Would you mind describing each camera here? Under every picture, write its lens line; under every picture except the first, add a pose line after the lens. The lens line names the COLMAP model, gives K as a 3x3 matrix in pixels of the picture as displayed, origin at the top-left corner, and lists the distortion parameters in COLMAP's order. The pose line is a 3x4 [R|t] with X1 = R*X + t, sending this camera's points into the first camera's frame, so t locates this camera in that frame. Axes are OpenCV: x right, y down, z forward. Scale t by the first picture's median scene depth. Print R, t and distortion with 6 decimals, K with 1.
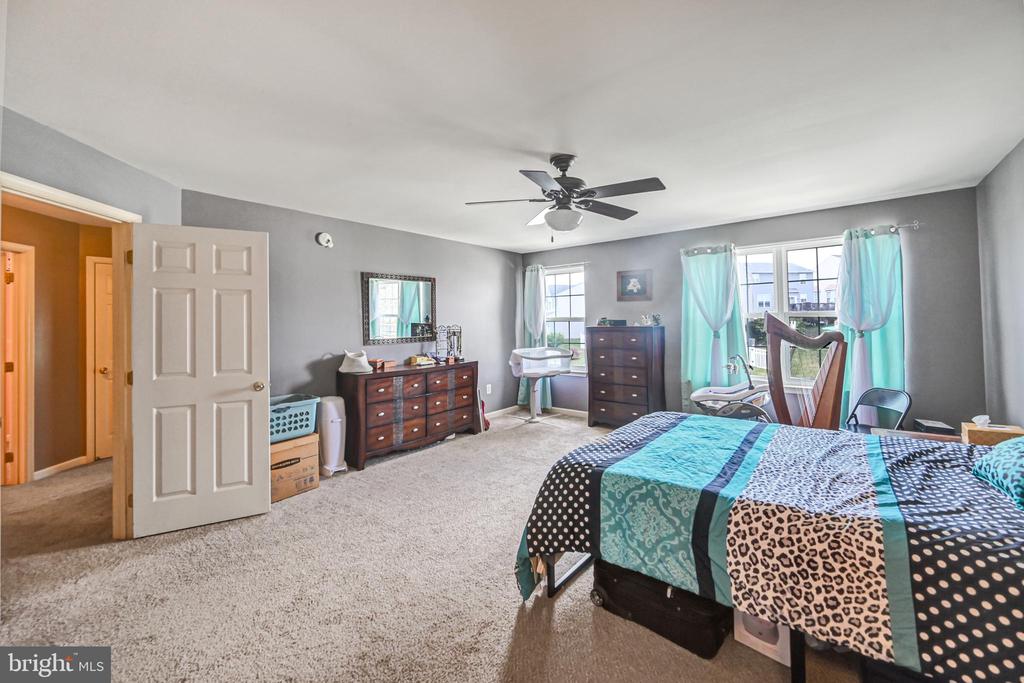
lens RADIAL K [[416.7, 0, 512.1], [0, 416.7, 317.8], [0, 0, 1]] dist [0.001430, 0.000345]
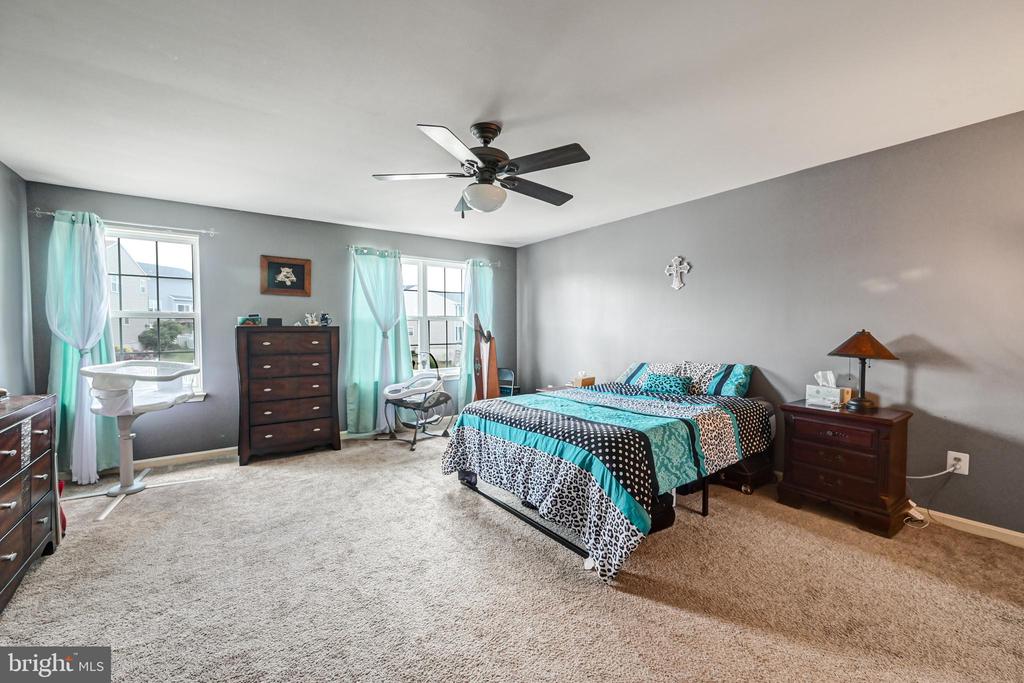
lens RADIAL K [[416.7, 0, 513.3], [0, 416.7, 336.9], [0, 0, 1]] dist [0.001430, 0.000345]
pose [[0.256994, -0.007199, 0.966386, -0.413720], [-0.014595, 0.999829, 0.011329, 0.026994], [-0.966303, -0.017016, 0.256845, 0.396935]]
